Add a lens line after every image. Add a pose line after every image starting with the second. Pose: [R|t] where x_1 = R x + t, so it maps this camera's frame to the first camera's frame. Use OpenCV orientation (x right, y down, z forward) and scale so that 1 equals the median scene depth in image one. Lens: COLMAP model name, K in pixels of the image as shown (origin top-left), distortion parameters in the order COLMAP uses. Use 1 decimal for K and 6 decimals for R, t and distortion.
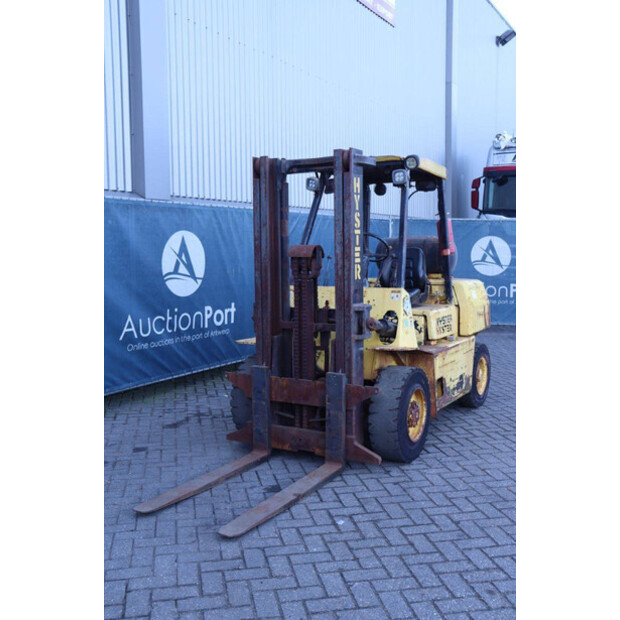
lens RADIAL K [[645.4, 0, 304.5], [0, 645.4, 306.9], [0, 0, 1]] dist [-0.014867, 0.000000]
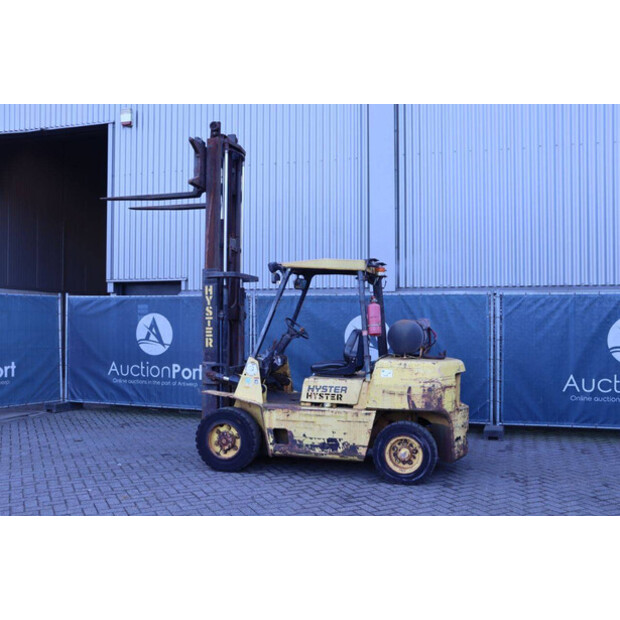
lens RADIAL K [[615.3, 0, 314.5], [0, 615.3, 313.6], [0, 0, 1]] dist [-0.077694, 0.000000]
pose [[0.208808, -0.015101, -0.977840, 1.279791], [-0.100211, 0.994287, -0.036754, -0.096014], [0.972809, 0.105665, 0.206102, 1.013740]]
